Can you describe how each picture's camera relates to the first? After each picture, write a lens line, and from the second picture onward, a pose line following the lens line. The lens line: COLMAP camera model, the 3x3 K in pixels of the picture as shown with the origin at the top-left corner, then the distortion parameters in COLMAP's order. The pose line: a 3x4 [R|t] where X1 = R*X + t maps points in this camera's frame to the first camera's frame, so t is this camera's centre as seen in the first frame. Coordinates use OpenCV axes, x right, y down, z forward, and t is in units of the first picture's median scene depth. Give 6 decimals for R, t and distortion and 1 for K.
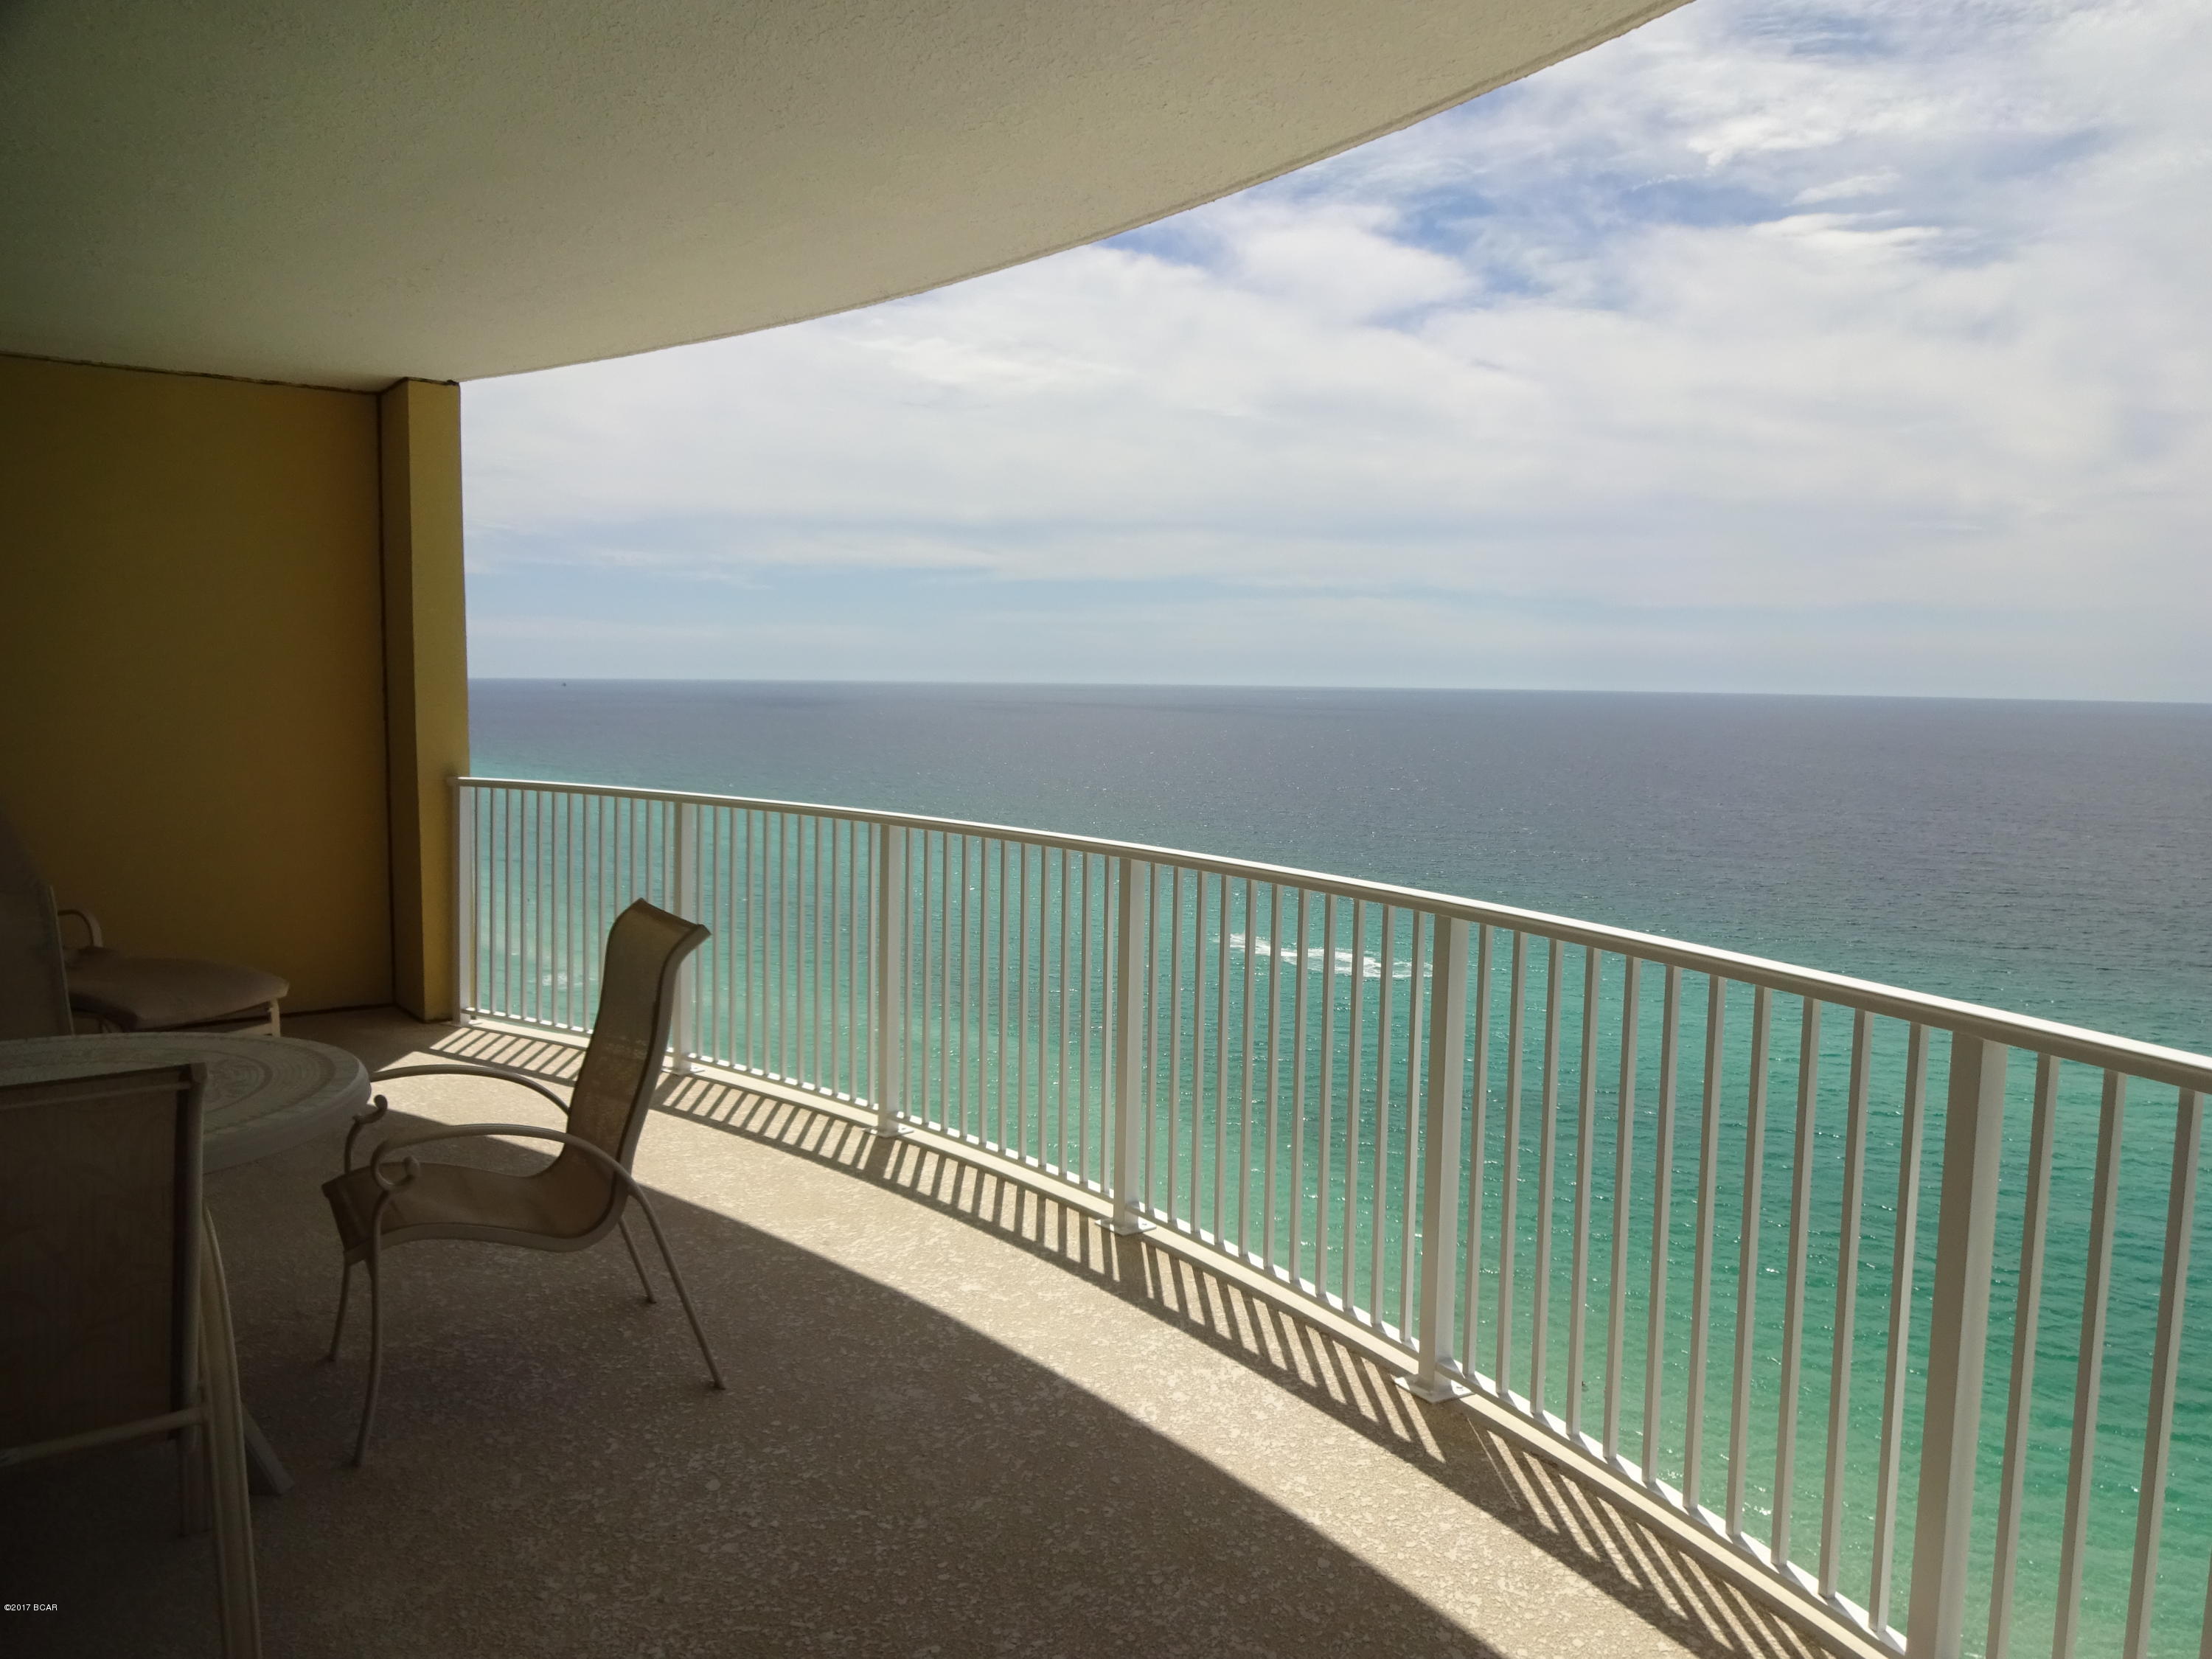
lens RADIAL K [[1631.3, 0, 1108.1], [0, 1631.3, 837.2], [0, 0, 1]] dist [-0.009471, -0.006340]
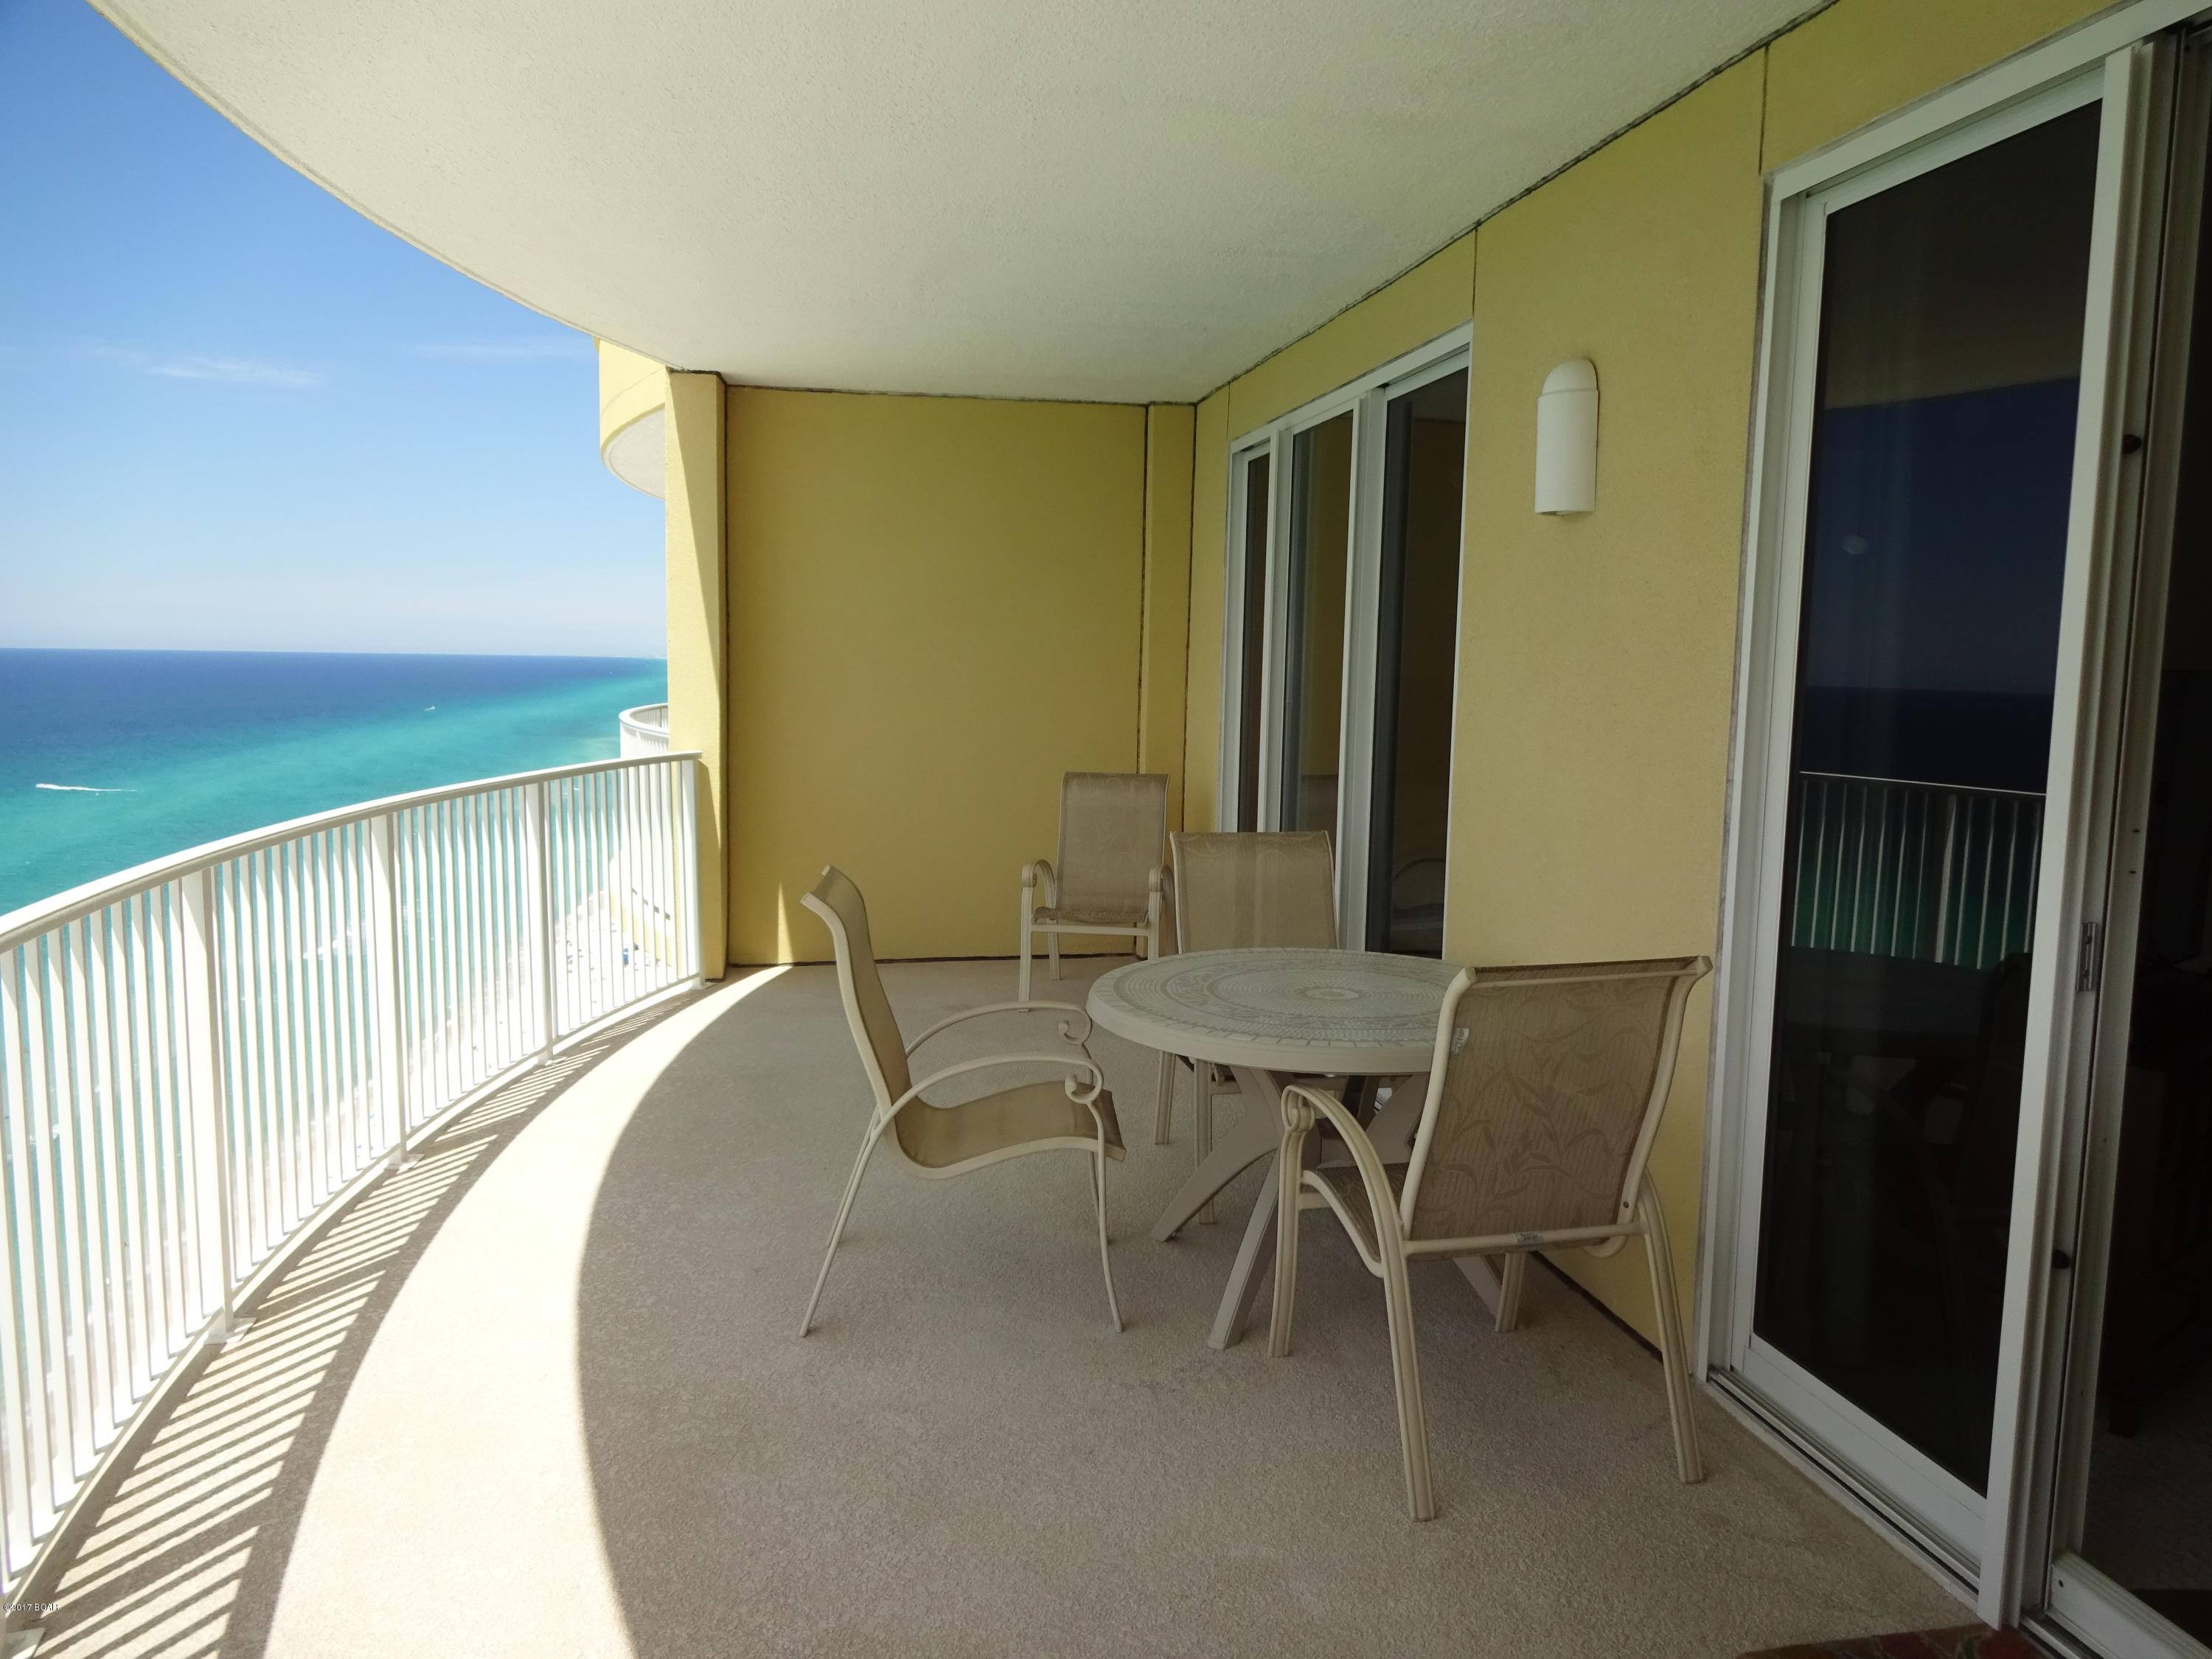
lens RADIAL K [[1631.3, 0, 1105.1], [0, 1631.3, 834.2], [0, 0, 1]] dist [-0.009471, -0.006340]
pose [[-0.893157, -0.064533, 0.445090, -0.818925], [0.030479, 0.978691, 0.203062, -0.166435], [-0.448710, 0.194932, -0.872159, 1.676302]]
